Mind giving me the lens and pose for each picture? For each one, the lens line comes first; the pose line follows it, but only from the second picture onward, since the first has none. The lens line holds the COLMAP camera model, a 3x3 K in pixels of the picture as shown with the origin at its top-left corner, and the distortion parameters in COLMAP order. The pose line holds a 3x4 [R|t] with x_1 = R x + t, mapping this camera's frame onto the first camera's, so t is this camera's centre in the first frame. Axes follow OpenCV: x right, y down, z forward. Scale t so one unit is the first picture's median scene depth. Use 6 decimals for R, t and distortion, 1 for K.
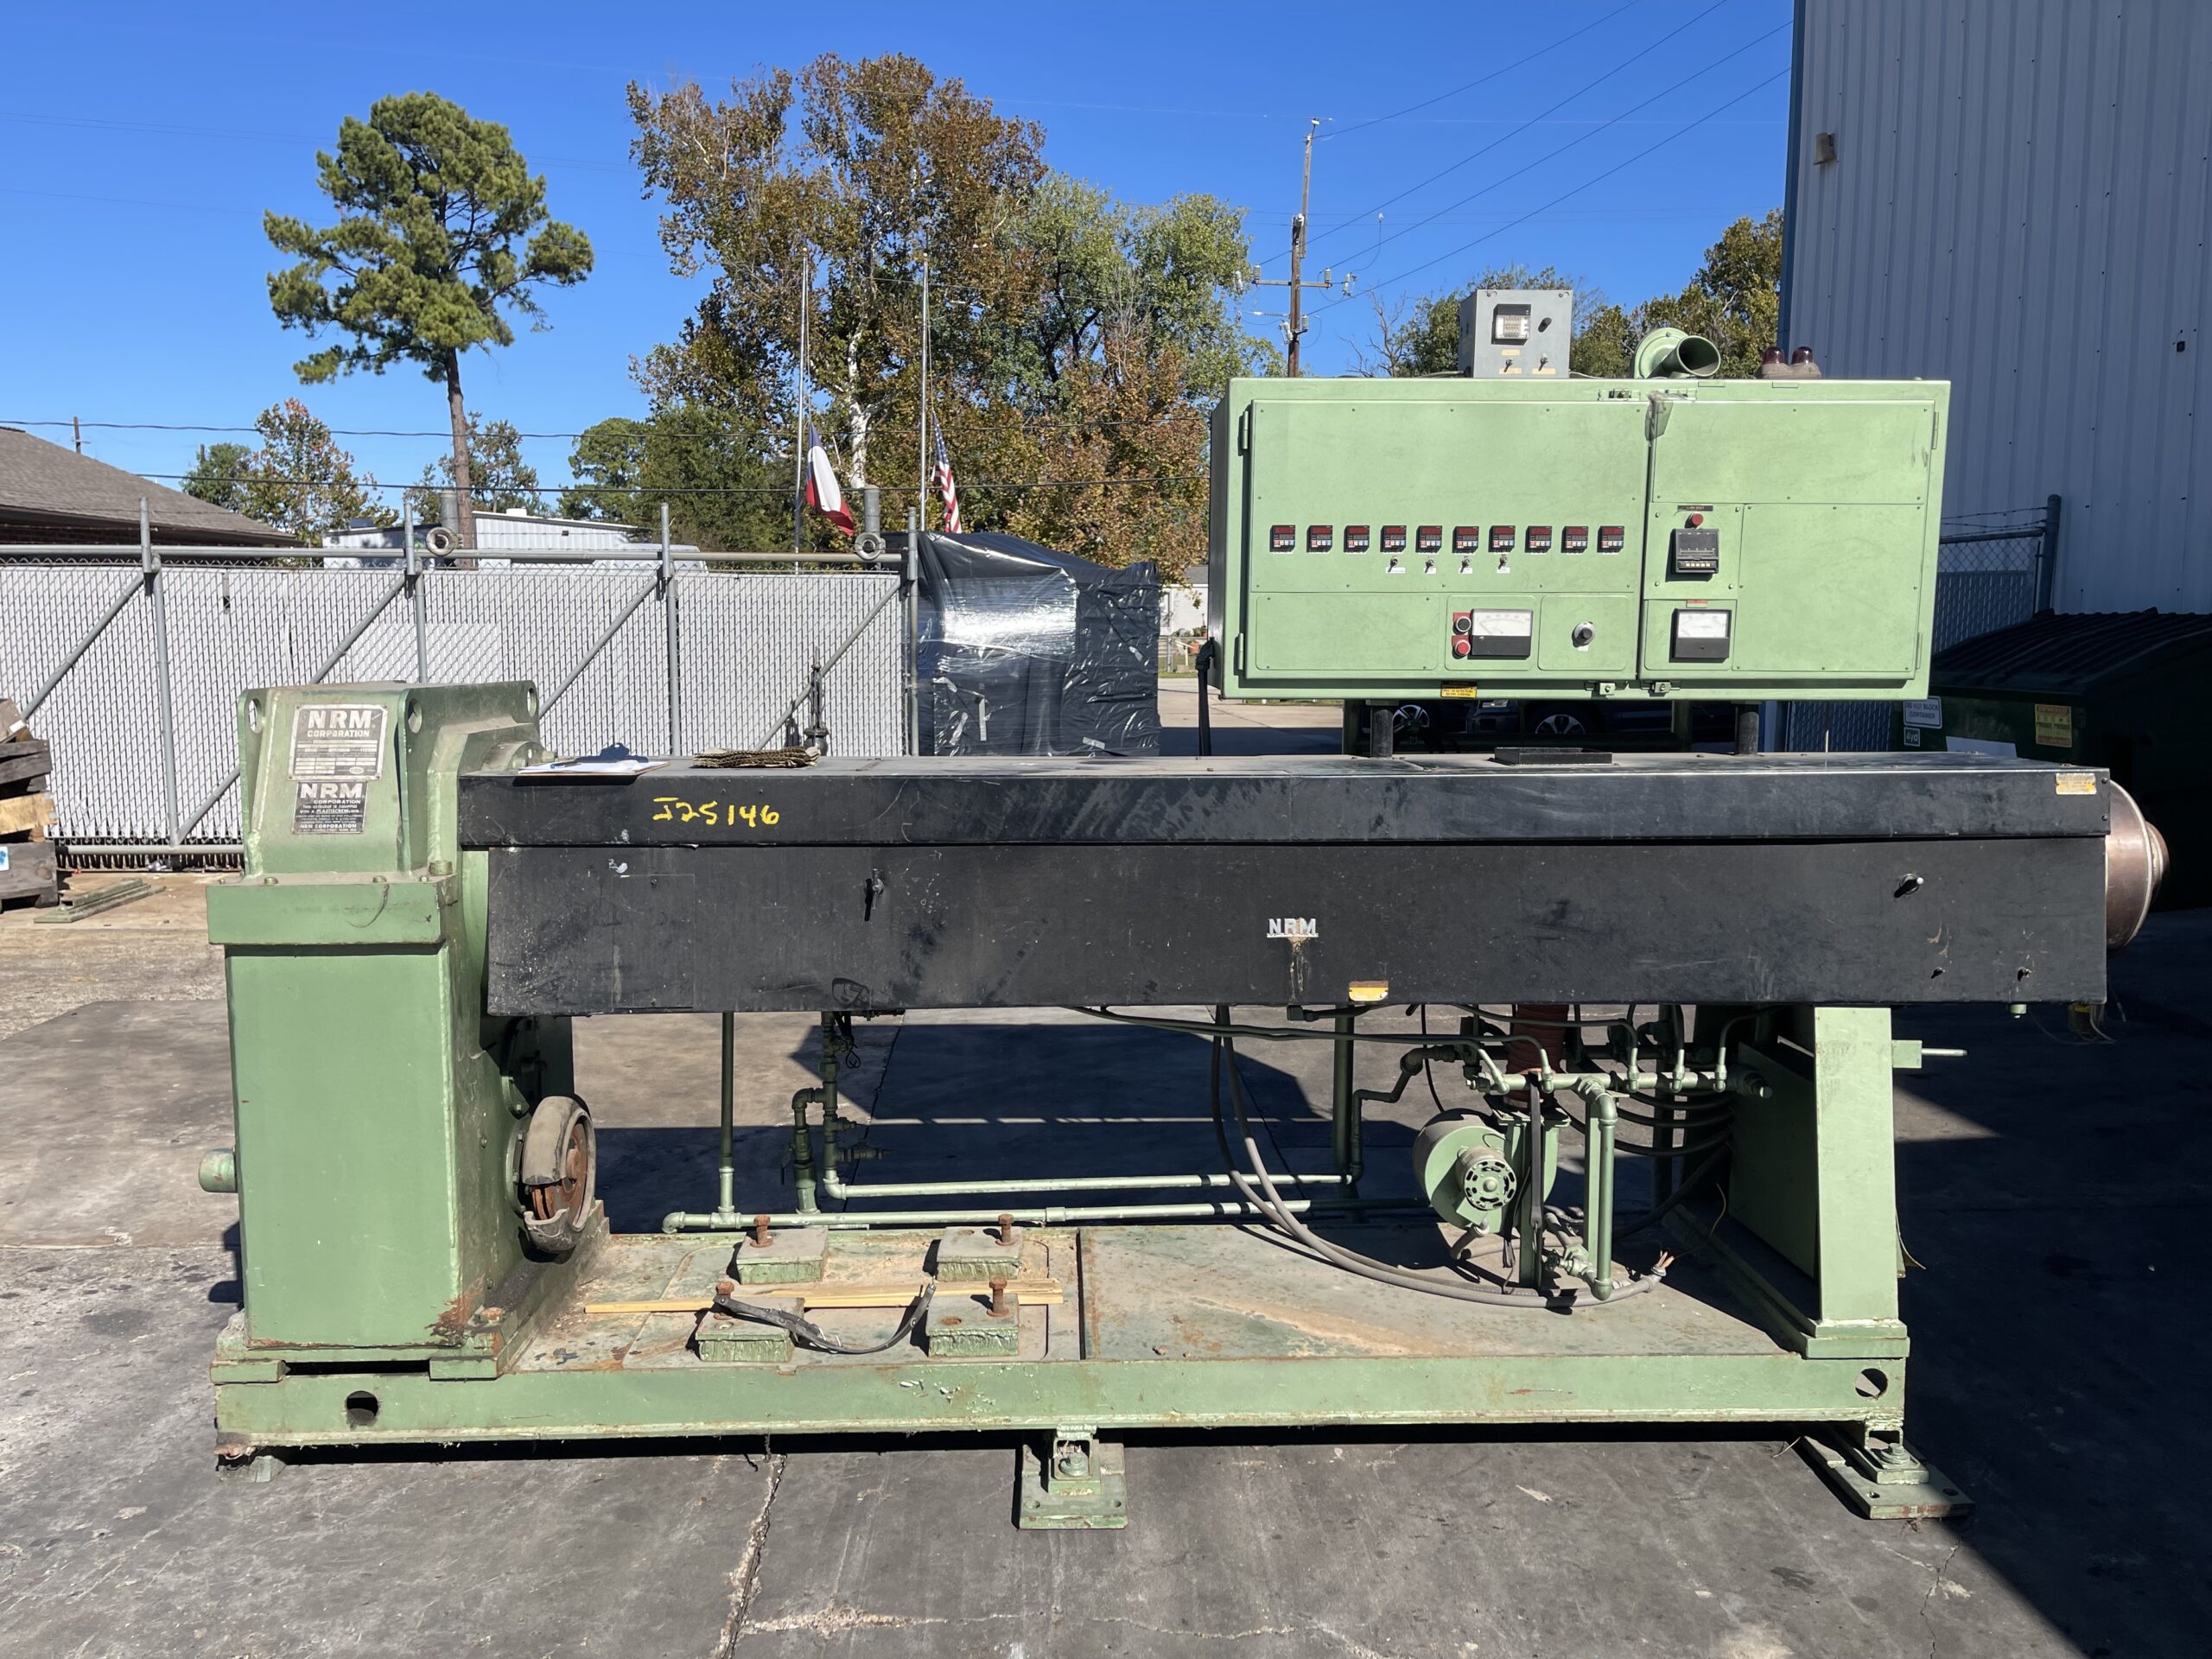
lens RADIAL K [[1652.5, 0, 1112.8], [0, 1652.5, 831.4], [0, 0, 1]] dist [0.073568, -0.104684]
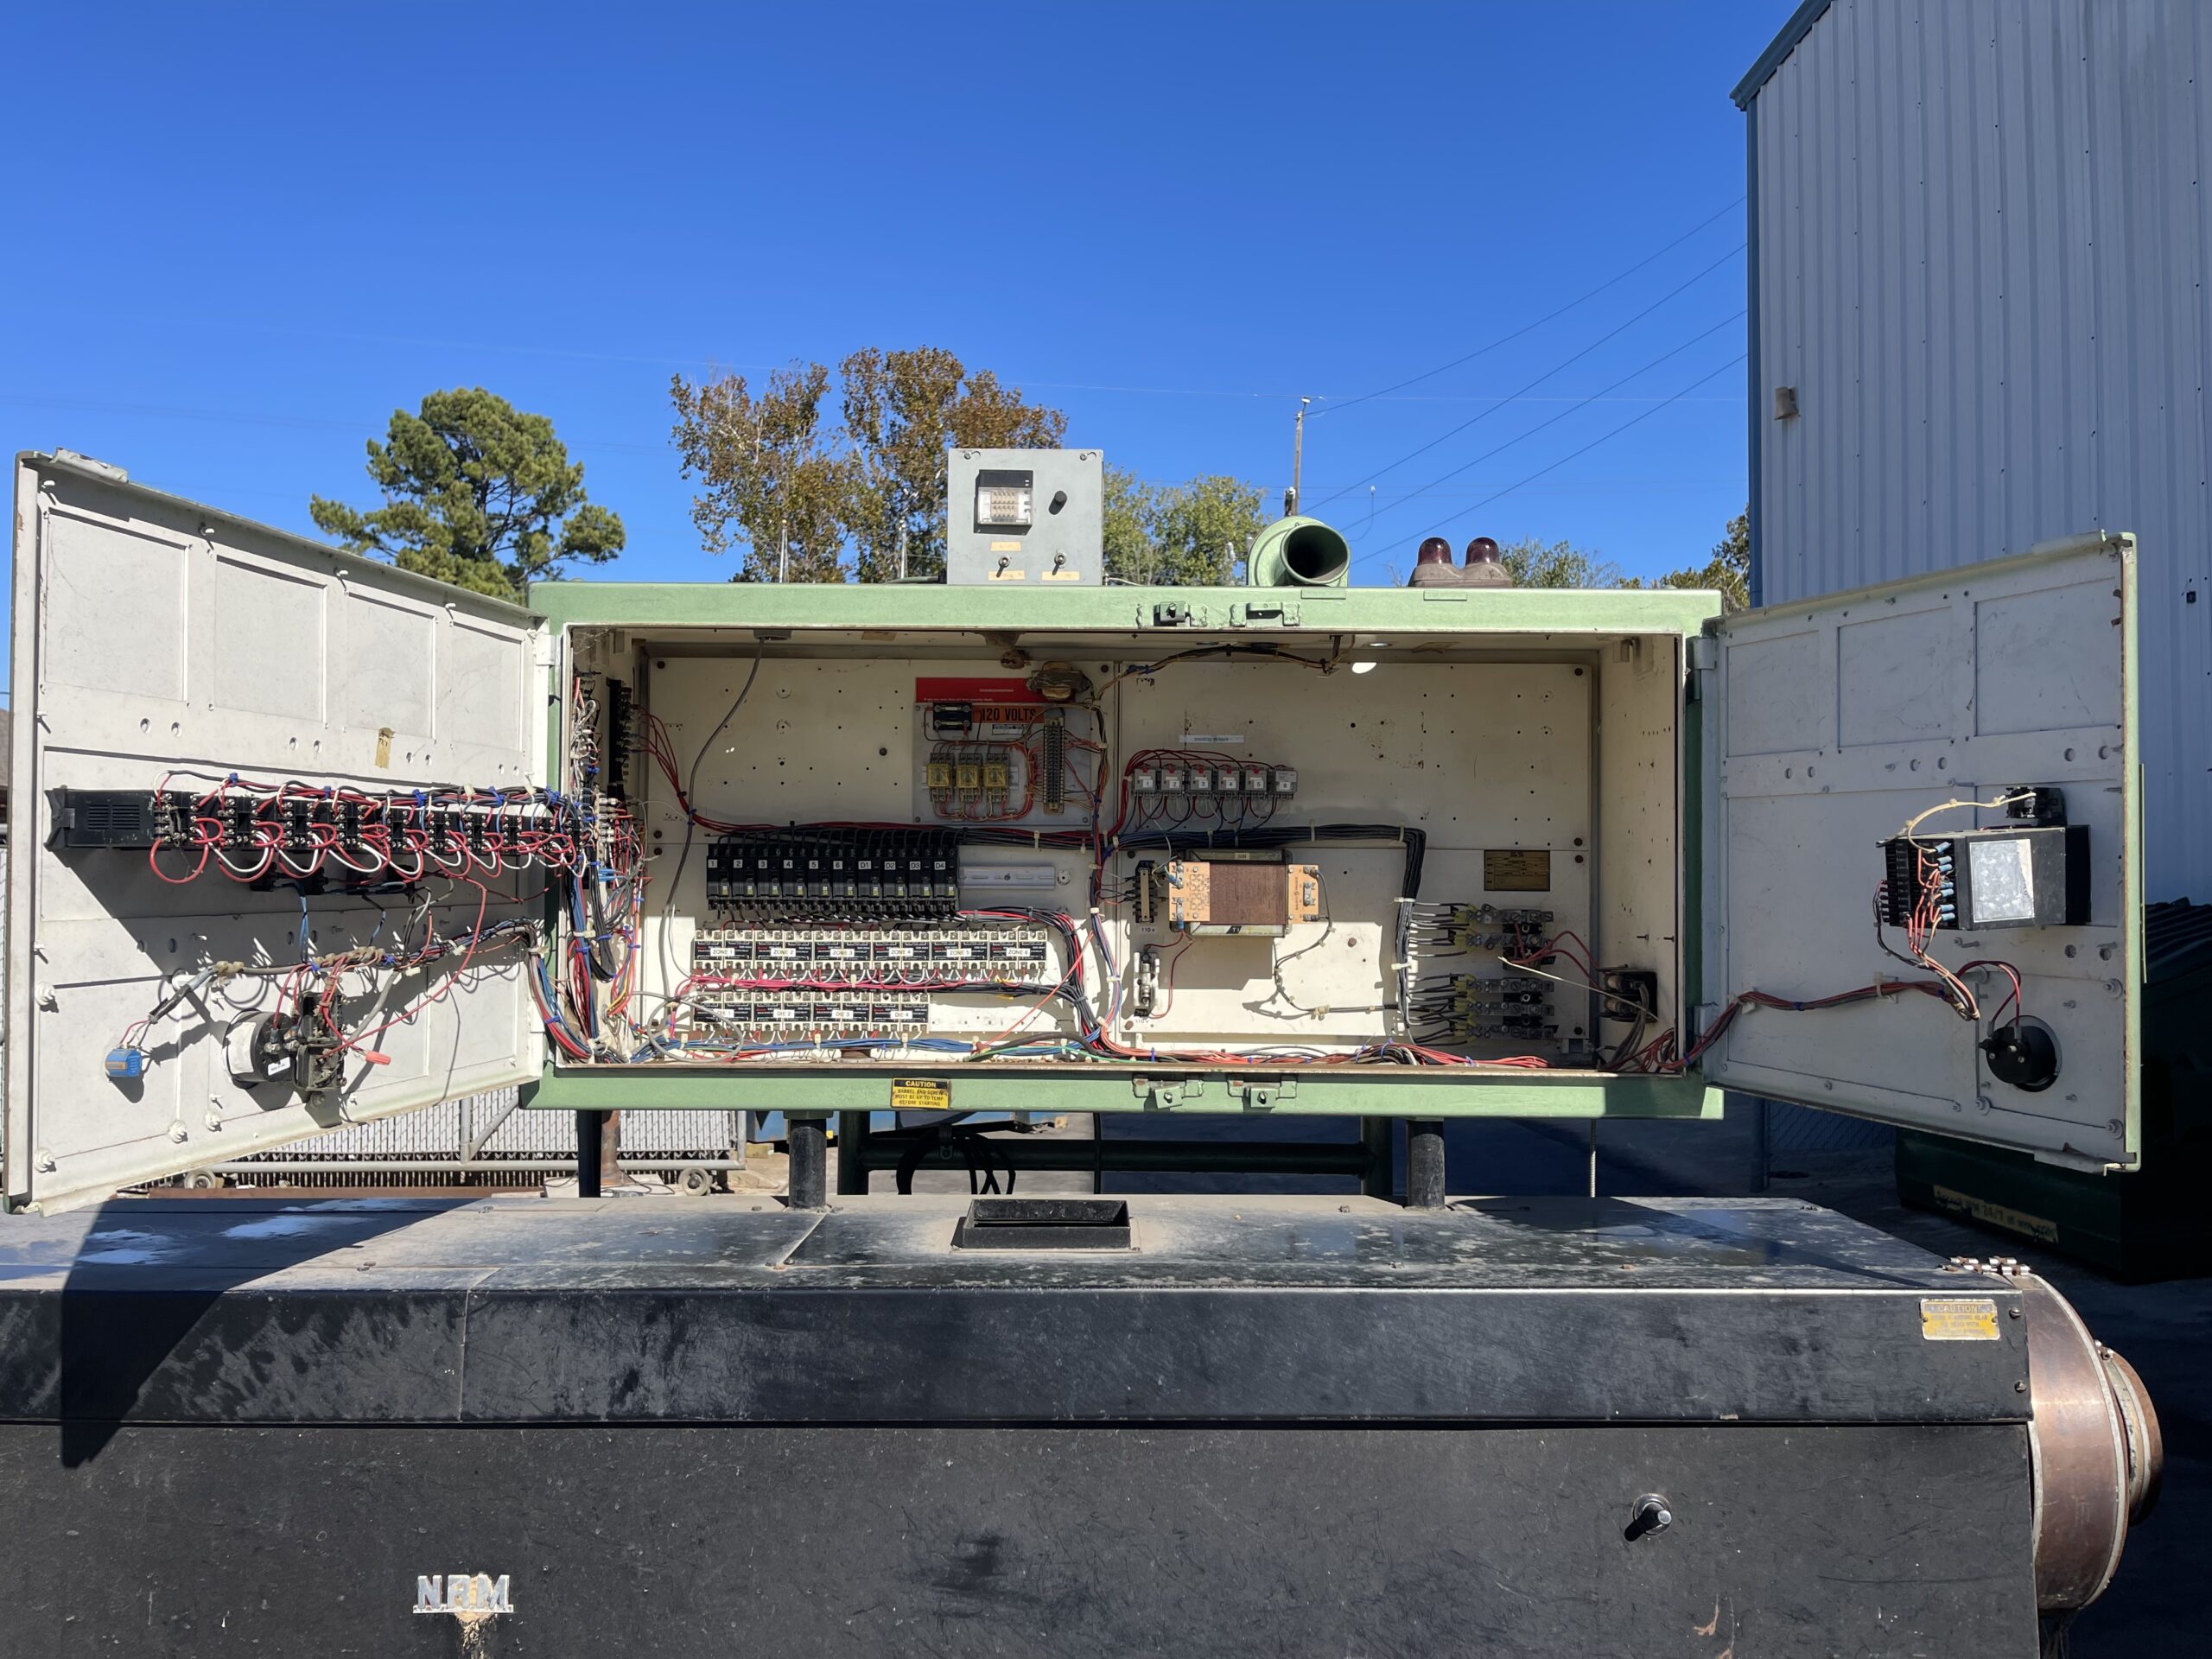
lens RADIAL K [[1649.5, 0, 1106.9], [0, 1649.5, 836.3], [0, 0, 1]] dist [0.028472, -0.001675]
pose [[0.999484, 0.000584, -0.032127, 0.296982], [-0.005508, 0.988154, -0.153365, -0.087930], [0.031657, 0.153463, 0.987647, 0.415055]]
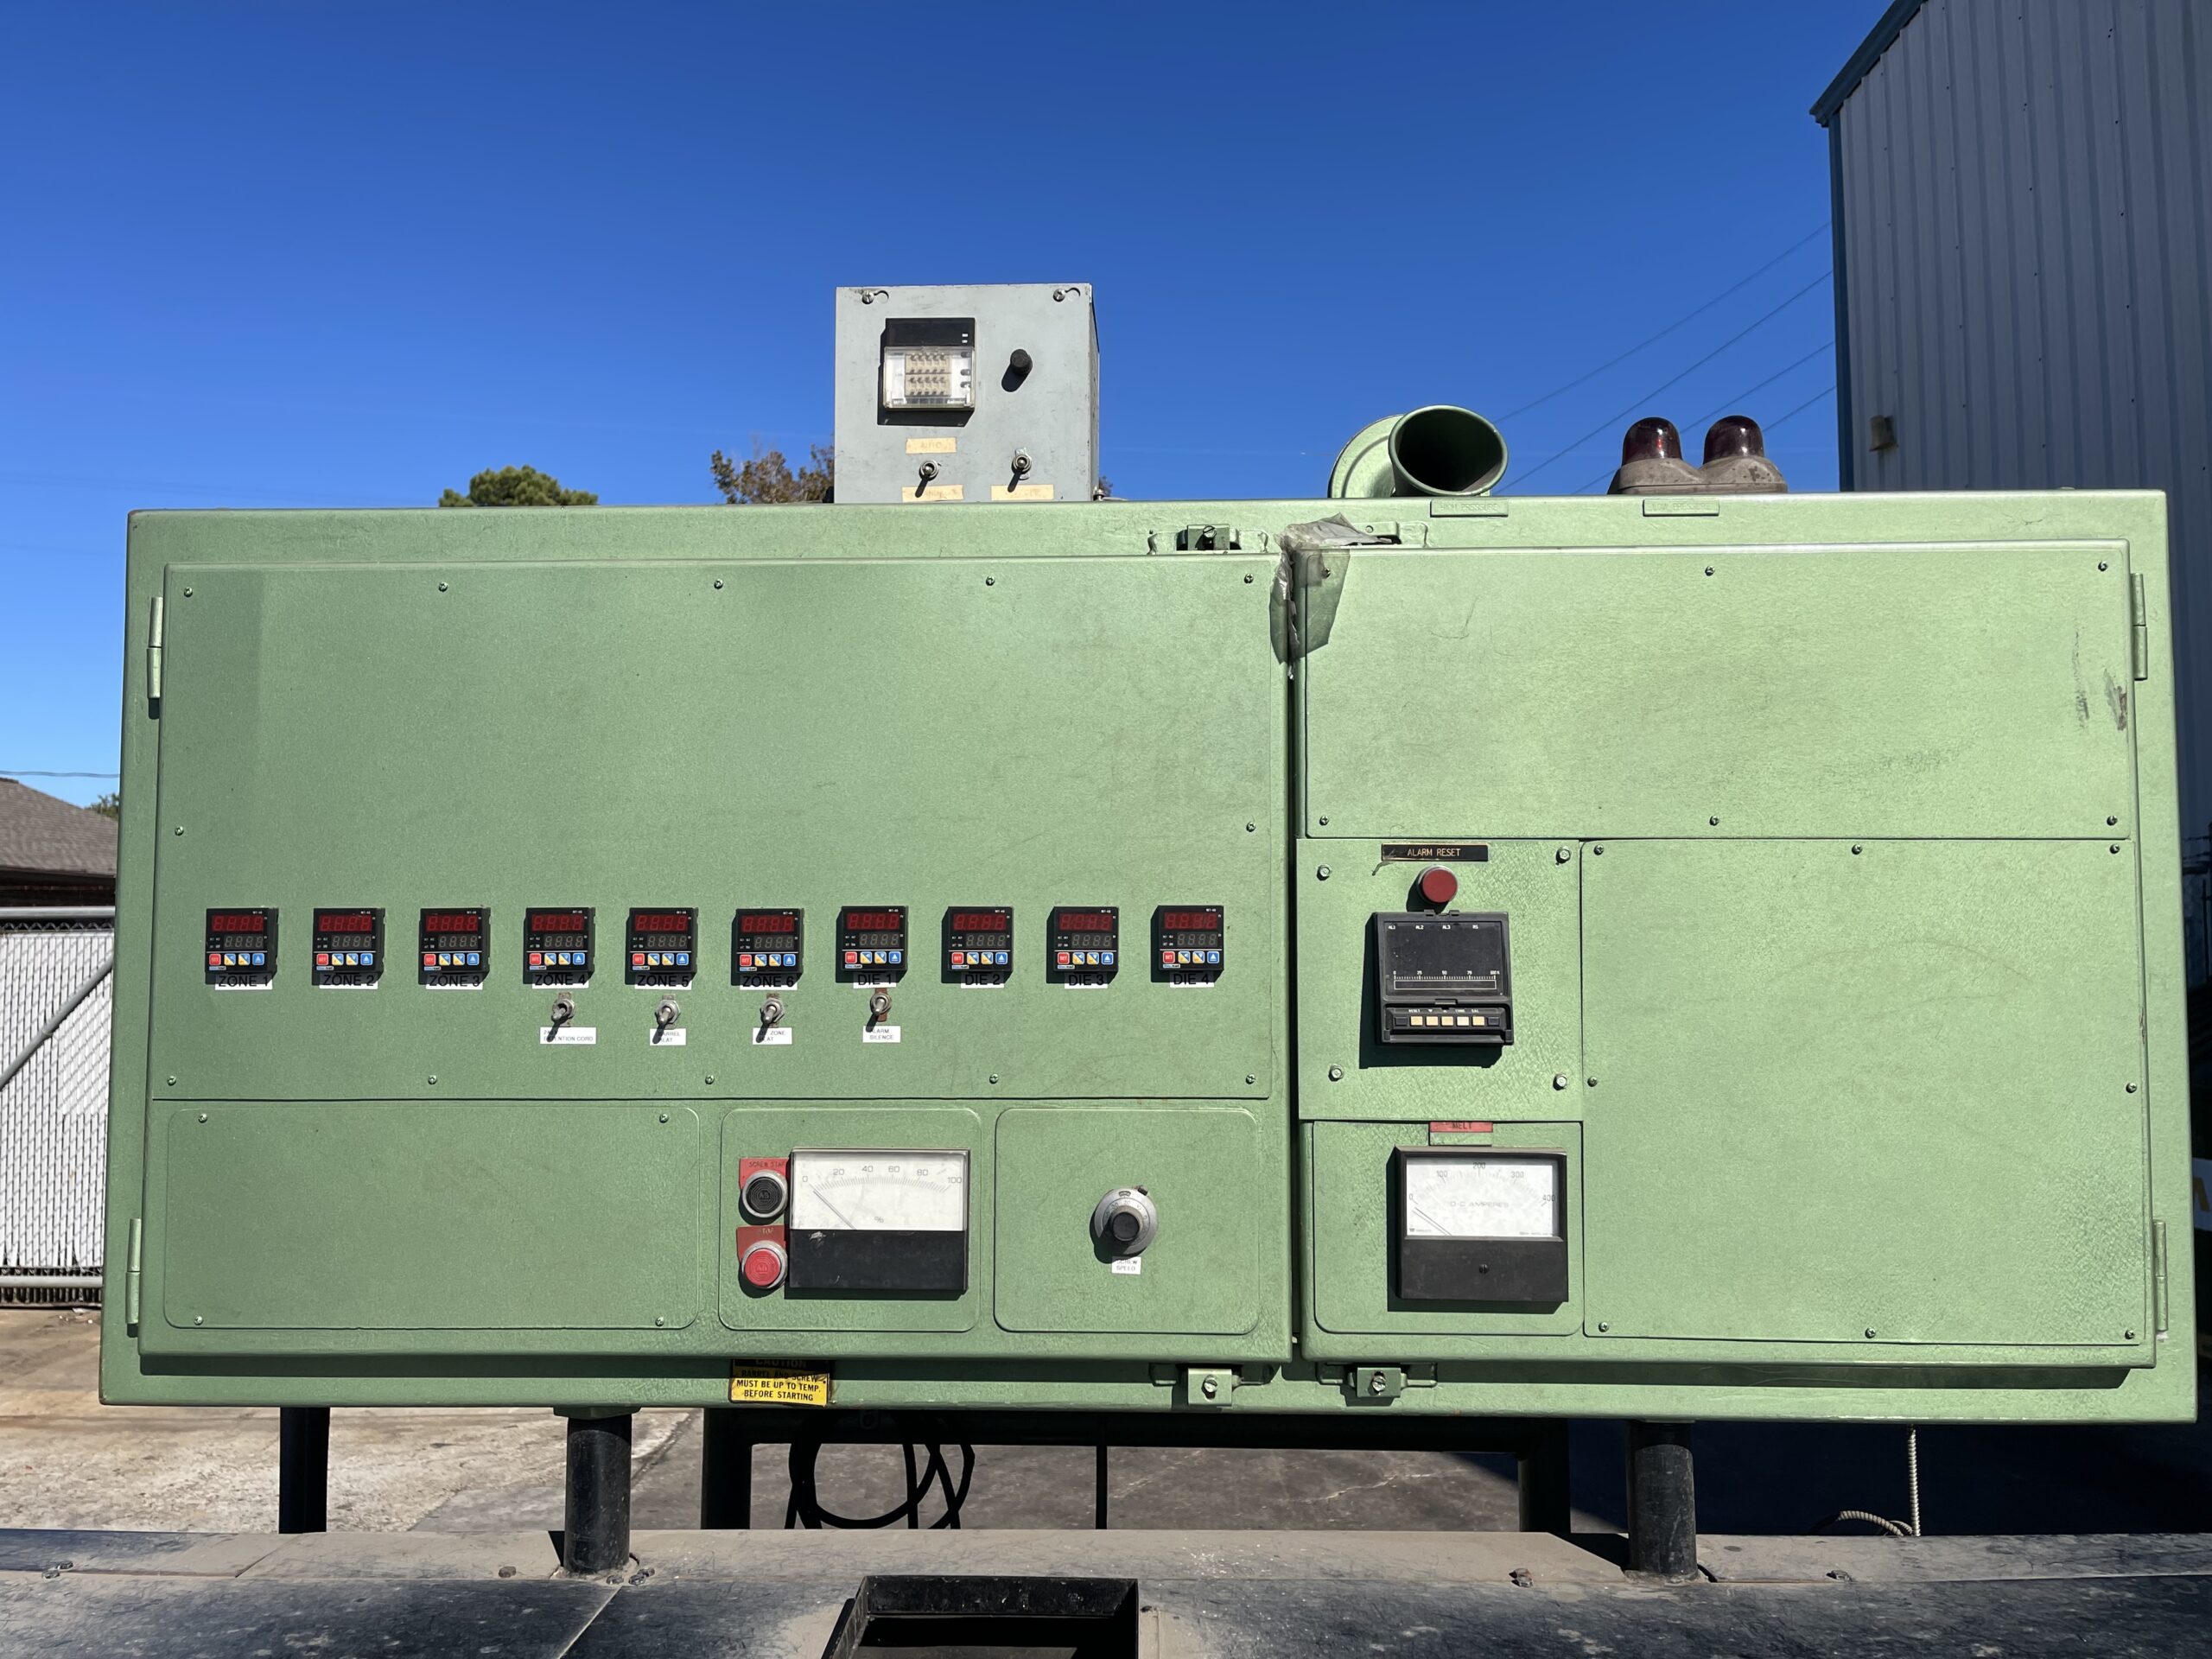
lens RADIAL K [[1653.2, 0, 1099.2], [0, 1653.2, 860.0], [0, 0, 1]] dist [0.032100, -0.050409]
pose [[0.997682, -0.010586, -0.067222, 0.301016], [-0.001752, 0.983503, -0.180885, -0.130356], [0.068027, 0.180583, 0.981204, 0.659587]]
